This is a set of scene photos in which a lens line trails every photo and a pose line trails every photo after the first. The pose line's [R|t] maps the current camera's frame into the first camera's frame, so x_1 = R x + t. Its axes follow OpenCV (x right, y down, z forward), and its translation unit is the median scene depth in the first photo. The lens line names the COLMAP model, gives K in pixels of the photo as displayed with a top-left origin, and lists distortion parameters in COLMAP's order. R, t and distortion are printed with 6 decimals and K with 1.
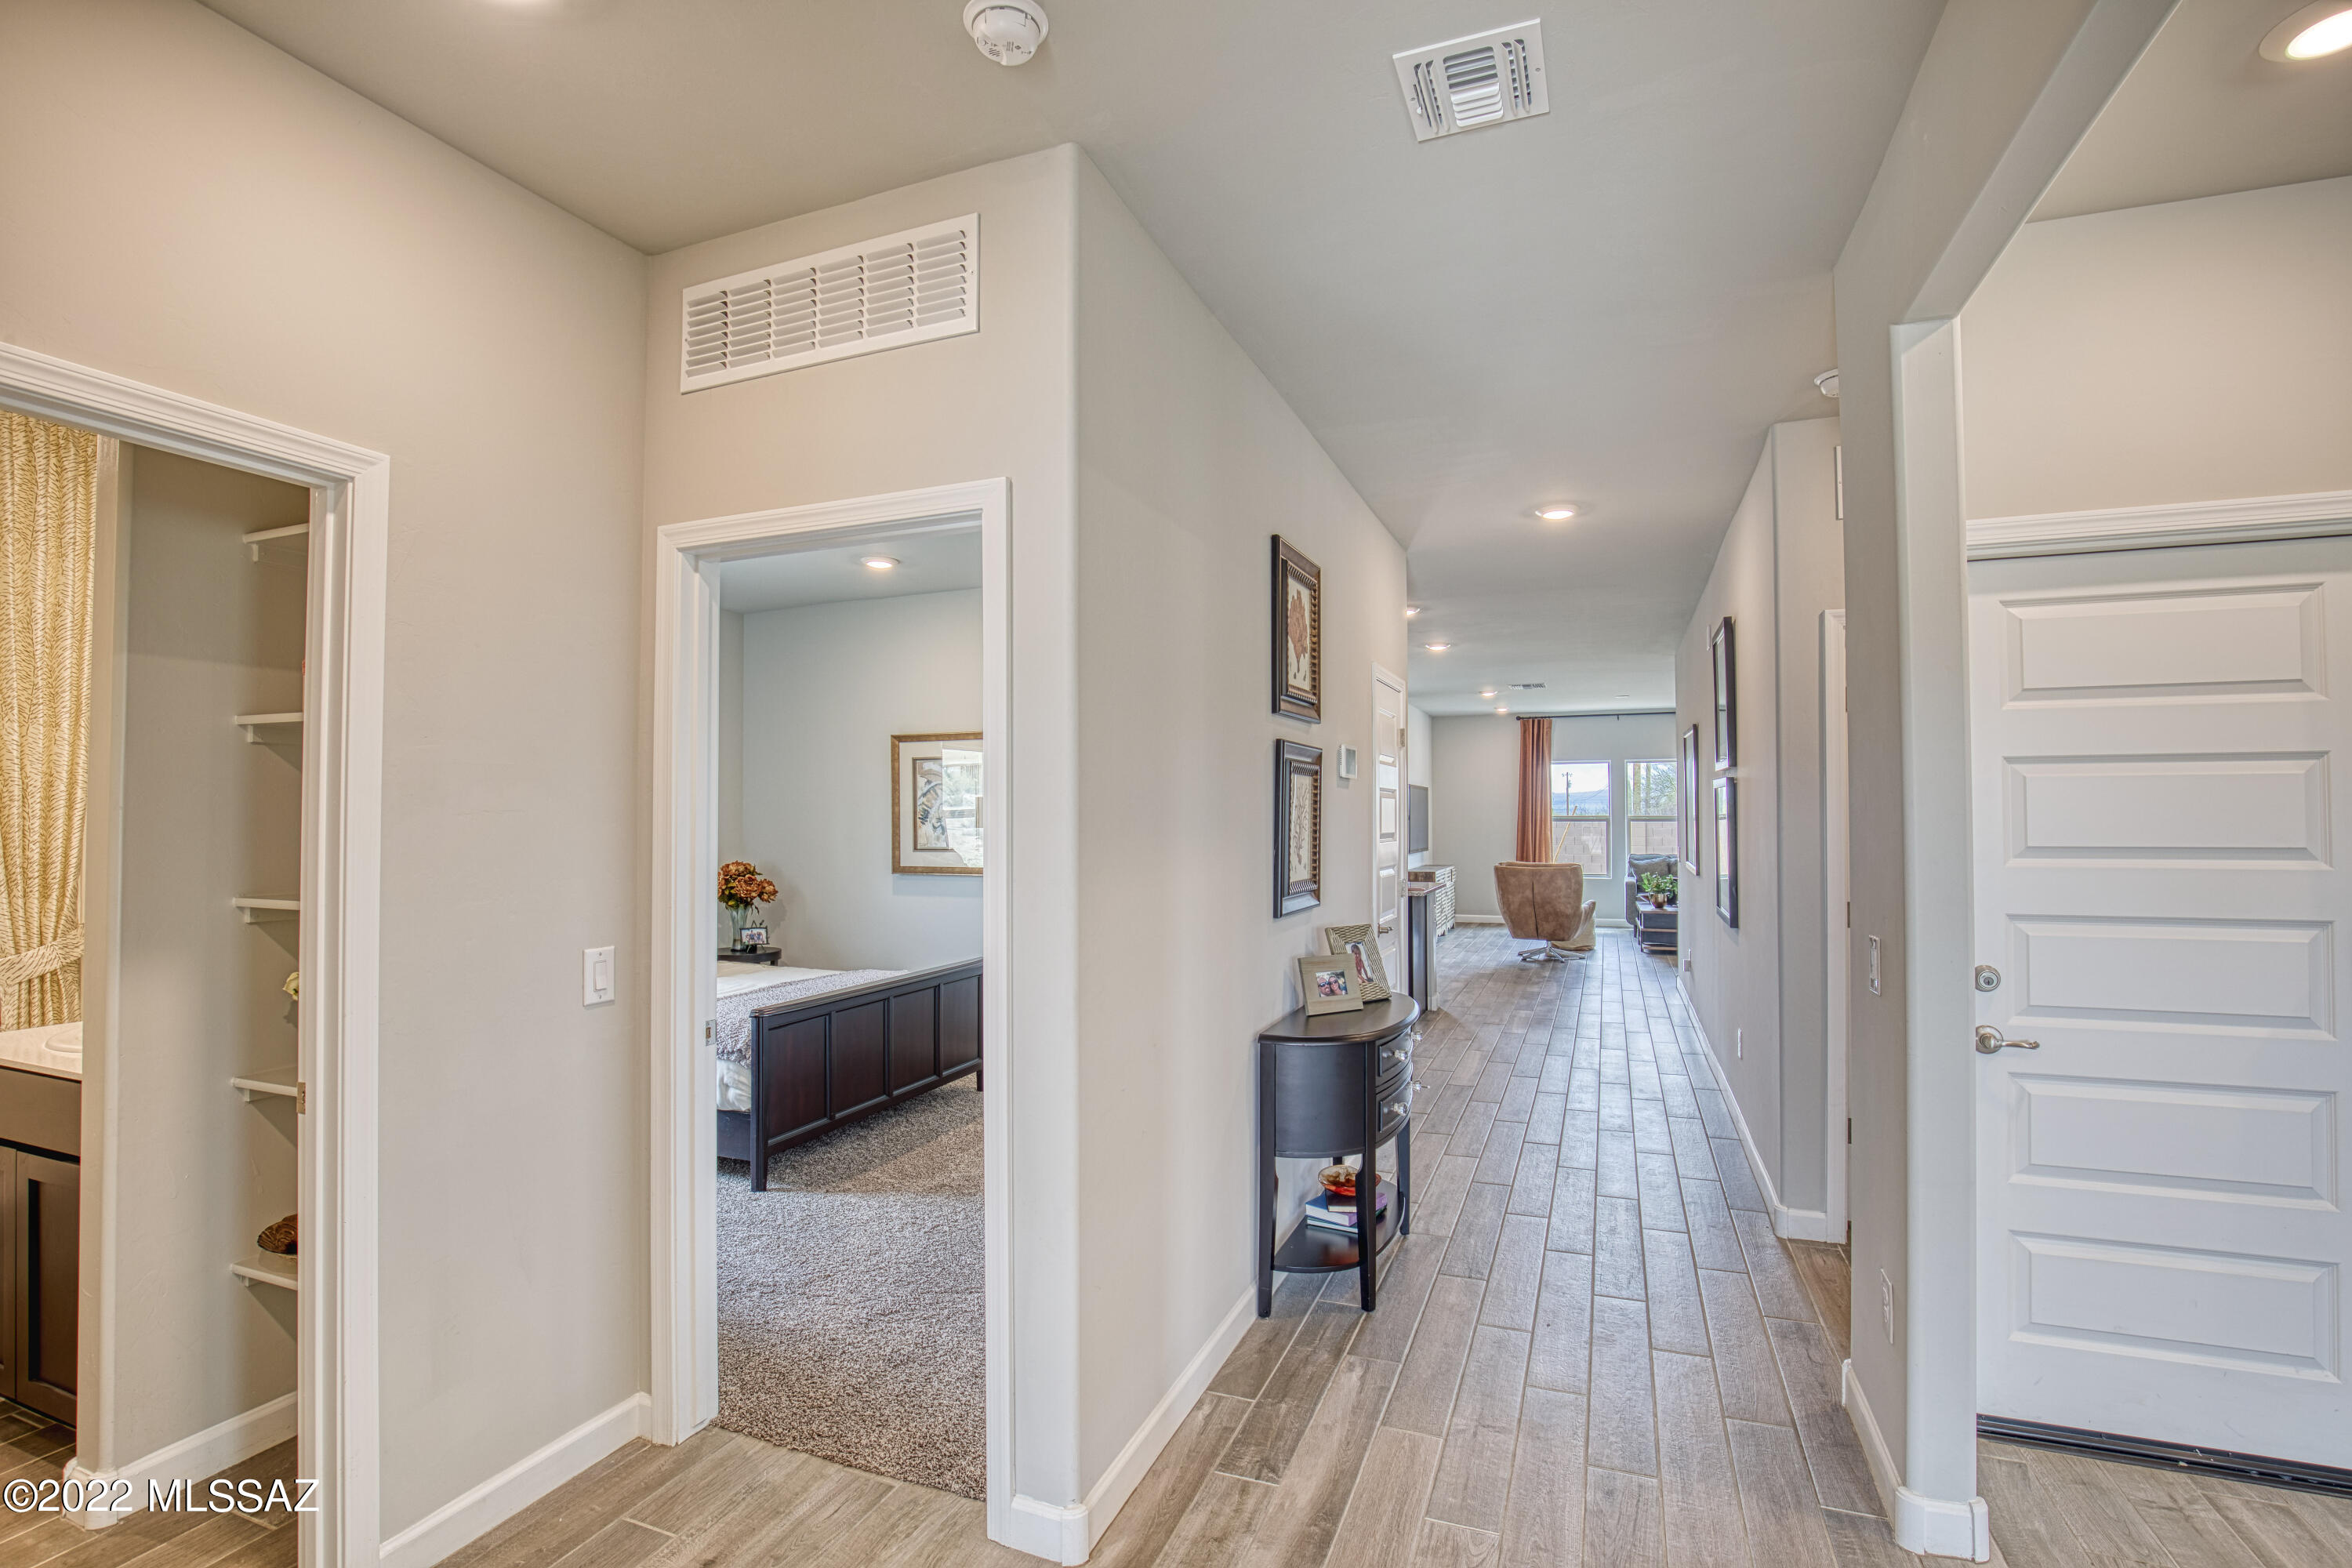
lens RADIAL K [[1084.4, 0, 1192.2], [0, 1084.4, 786.2], [0, 0, 1]] dist [-0.033241, 0.000162]
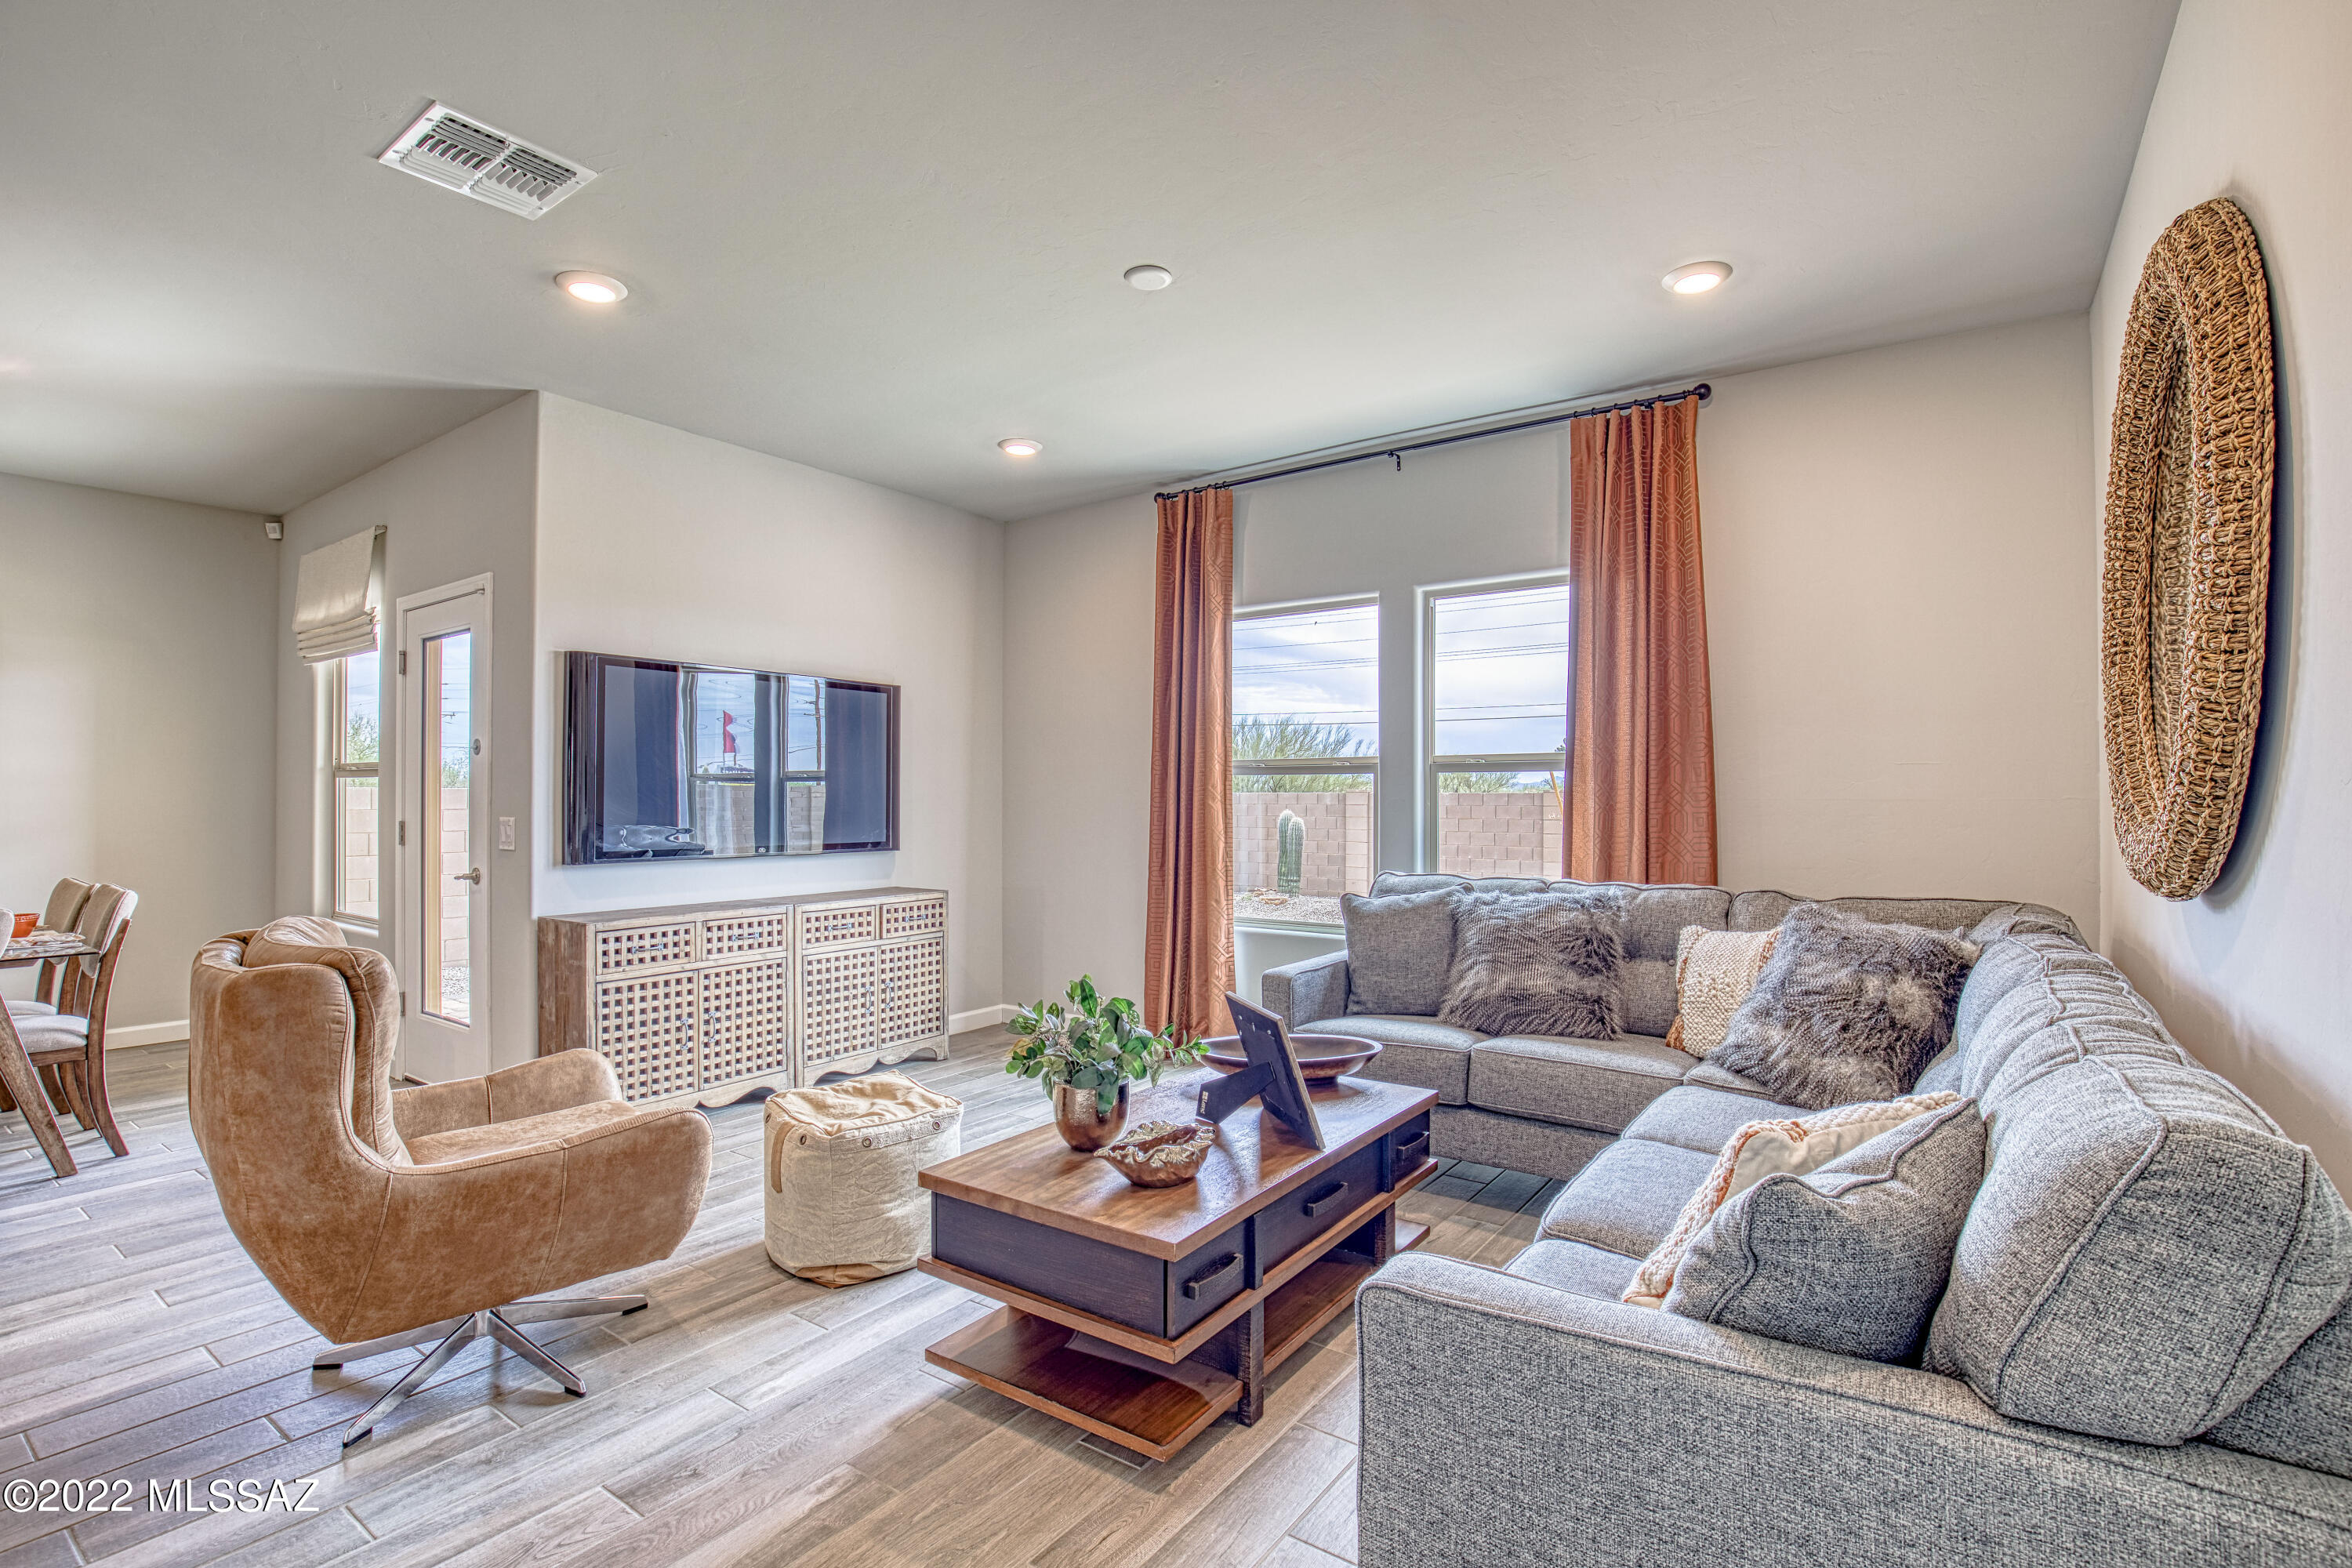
lens RADIAL K [[1084.4, 0, 1192.2], [0, 1084.4, 786.2], [0, 0, 1]] dist [-0.033241, 0.000162]
pose [[0.964355, 0.002762, -0.264599, 0.415440], [0.001218, 0.999889, 0.014878, 0.029927], [0.264611, -0.014670, 0.964244, 0.654356]]
